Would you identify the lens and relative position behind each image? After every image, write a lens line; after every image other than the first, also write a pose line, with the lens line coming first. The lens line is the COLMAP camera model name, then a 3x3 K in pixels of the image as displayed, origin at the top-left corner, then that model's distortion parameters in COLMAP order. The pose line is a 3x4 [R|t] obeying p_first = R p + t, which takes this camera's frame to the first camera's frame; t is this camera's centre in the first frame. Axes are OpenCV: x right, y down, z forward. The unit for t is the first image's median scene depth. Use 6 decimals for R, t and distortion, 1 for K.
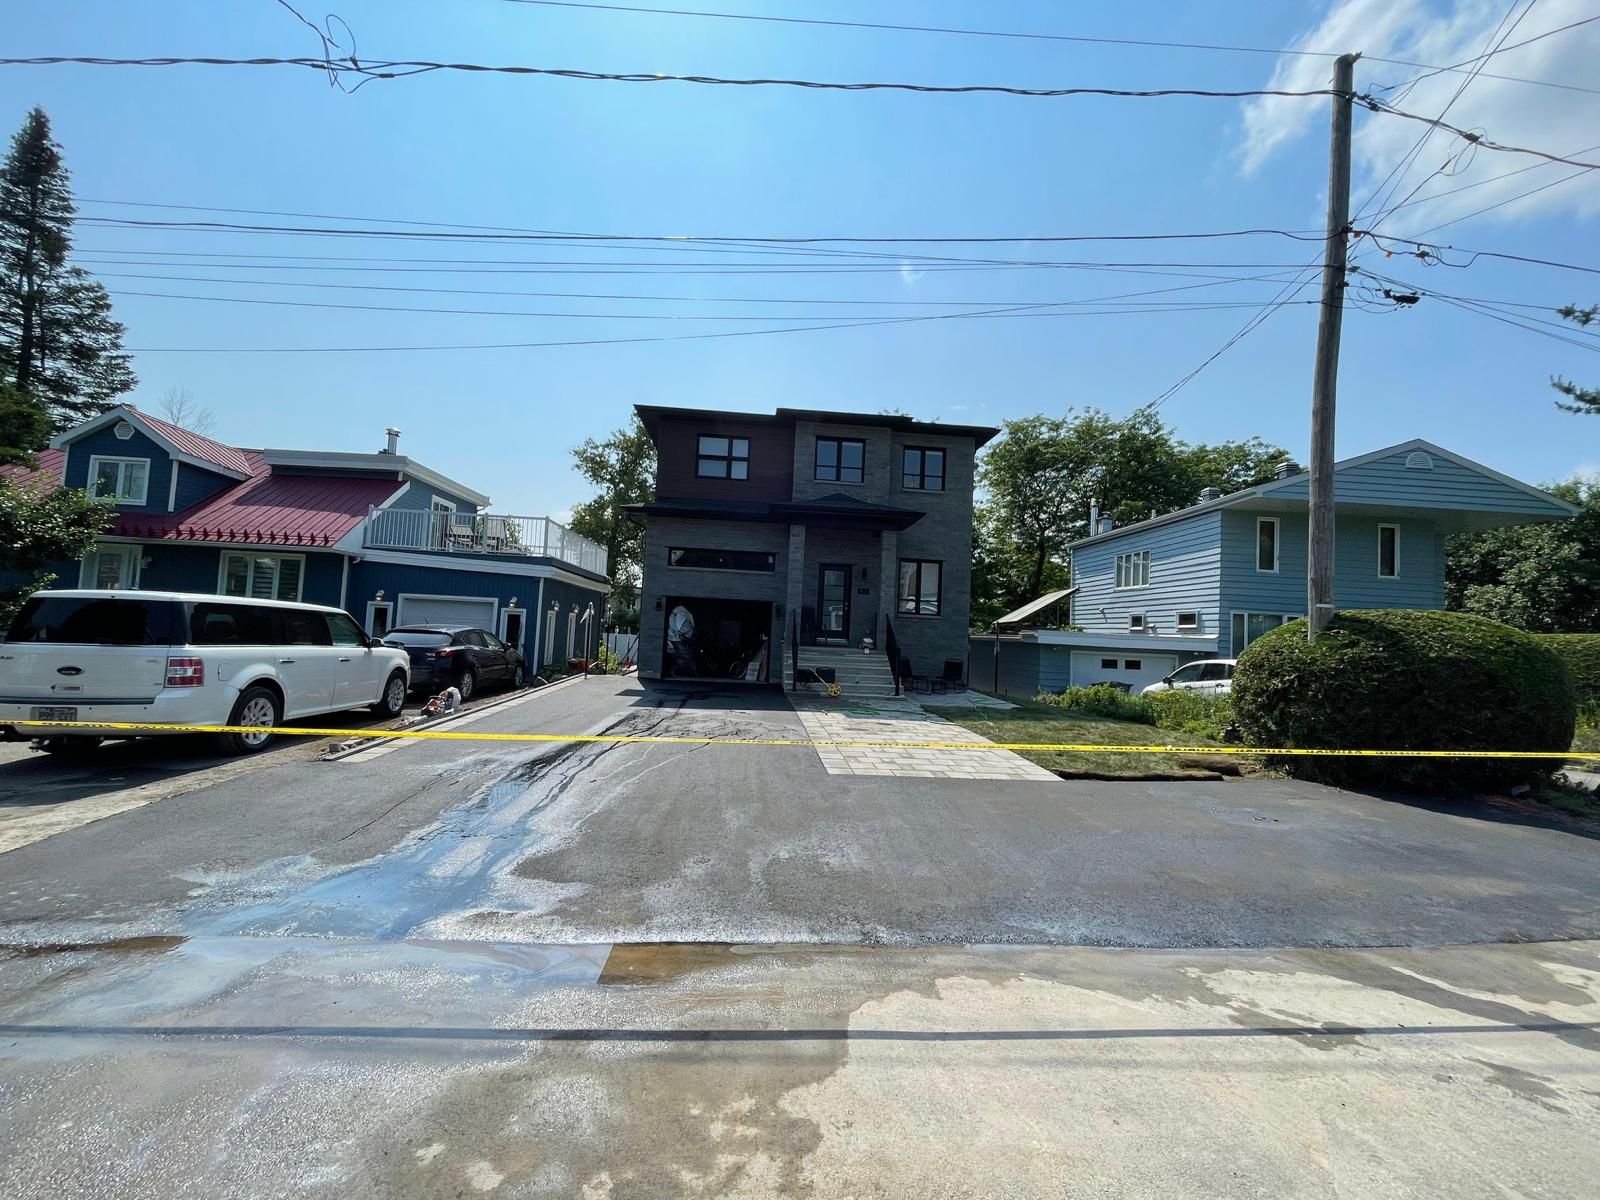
lens RADIAL K [[644.9, 0, 799.6], [0, 644.9, 601.7], [0, 0, 1]] dist [0.001220, -0.000384]
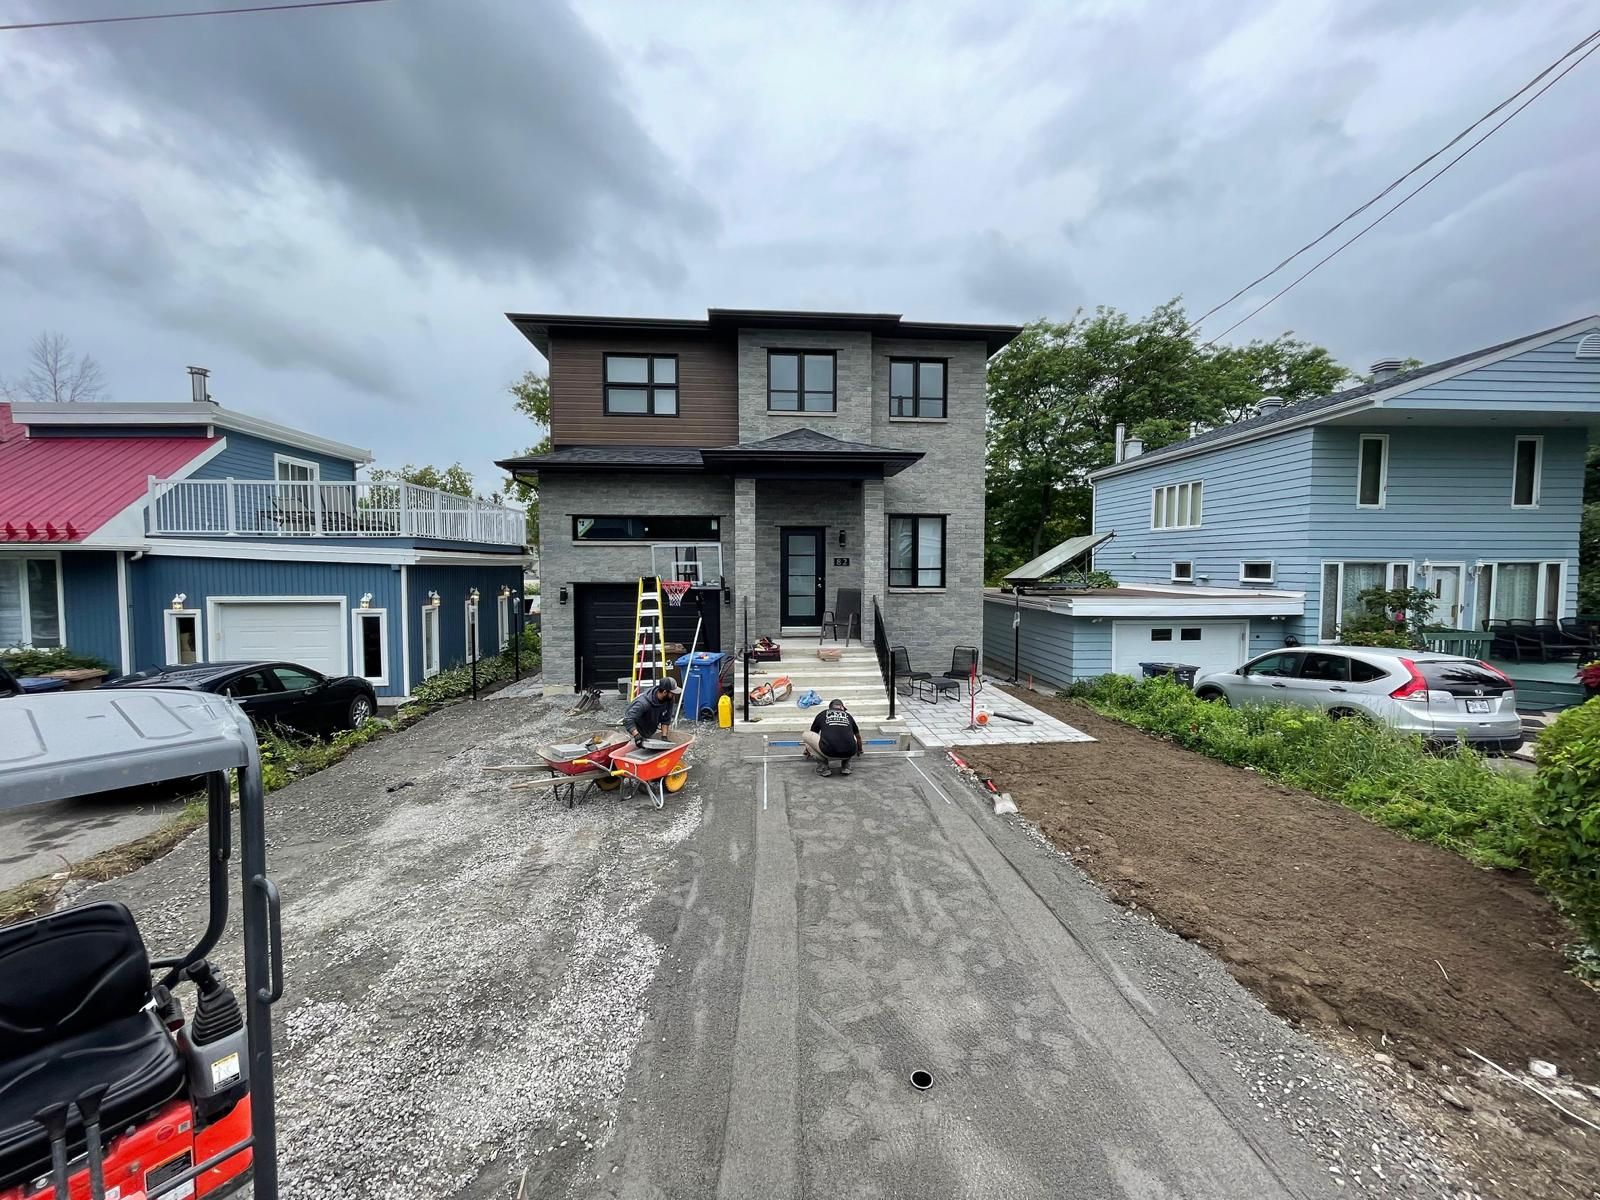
lens RADIAL K [[644.9, 0, 795.6], [0, 644.9, 599.1], [0, 0, 1]] dist [0.001220, -0.000384]
pose [[0.998807, -0.048217, 0.007735, 0.036588], [0.047180, 0.993668, 0.101967, -0.049735], [-0.012602, -0.101480, 0.994758, 0.247565]]
